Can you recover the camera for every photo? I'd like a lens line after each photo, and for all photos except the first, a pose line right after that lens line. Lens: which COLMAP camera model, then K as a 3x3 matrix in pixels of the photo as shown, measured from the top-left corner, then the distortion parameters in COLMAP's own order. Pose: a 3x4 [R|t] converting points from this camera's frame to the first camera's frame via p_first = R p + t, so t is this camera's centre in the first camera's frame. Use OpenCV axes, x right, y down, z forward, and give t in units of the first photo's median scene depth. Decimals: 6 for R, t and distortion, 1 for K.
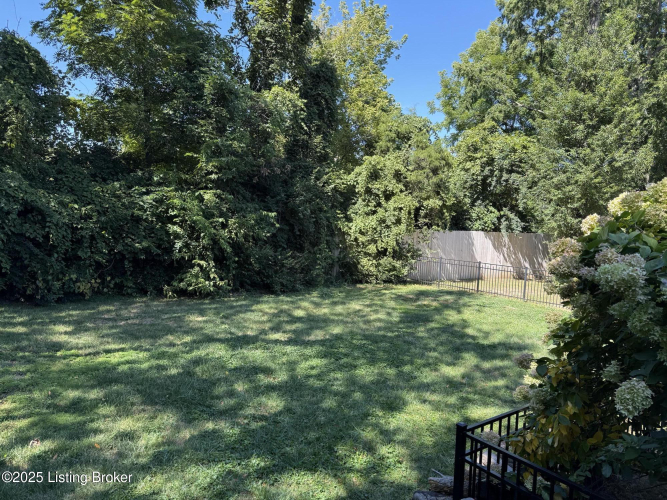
lens RADIAL K [[468.6, 0, 330.1], [0, 468.6, 256.3], [0, 0, 1]] dist [0.018255, -0.006669]
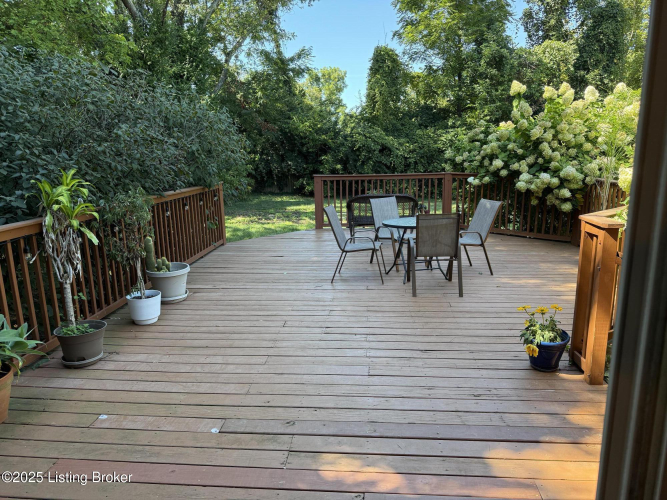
lens RADIAL K [[468.6, 0, 333.1], [0, 468.6, 251.2], [0, 0, 1]] dist [0.018255, -0.006669]
pose [[0.737971, 0.088856, -0.668956, 0.375567], [-0.003187, 0.991741, 0.128216, 0.051735], [0.674824, -0.092488, 0.732160, -0.406716]]
